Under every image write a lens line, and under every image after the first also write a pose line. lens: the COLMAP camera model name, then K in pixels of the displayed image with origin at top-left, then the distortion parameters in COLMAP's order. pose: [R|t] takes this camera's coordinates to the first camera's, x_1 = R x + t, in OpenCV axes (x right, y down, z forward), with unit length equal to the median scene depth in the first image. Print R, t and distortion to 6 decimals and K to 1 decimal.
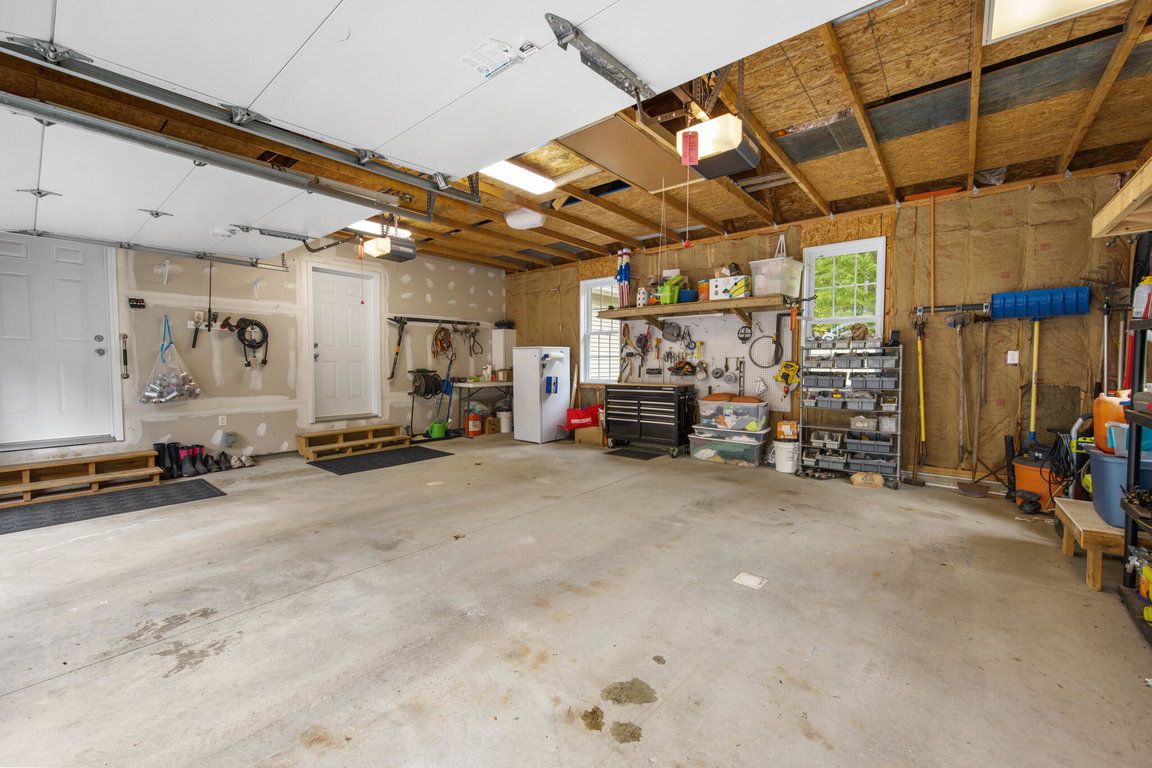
lens RADIAL K [[464.5, 0, 577.5], [0, 464.5, 383.1], [0, 0, 1]] dist [-0.001965, 0.000665]
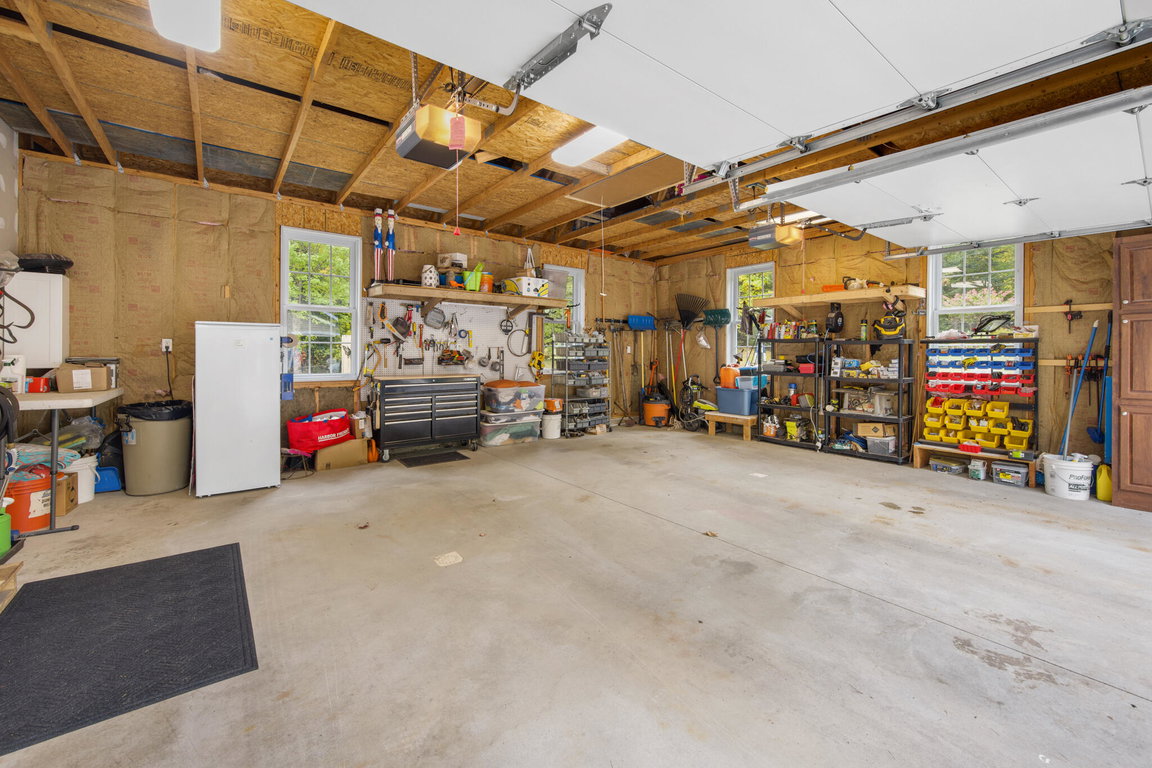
lens RADIAL K [[464.5, 0, 587.4], [0, 464.5, 350.8], [0, 0, 1]] dist [-0.001965, 0.000665]
pose [[0.202037, 0.004066, 0.979369, -1.259240], [0.036220, 0.999276, -0.011621, -0.048029], [-0.978708, 0.037821, 0.201743, 1.046666]]
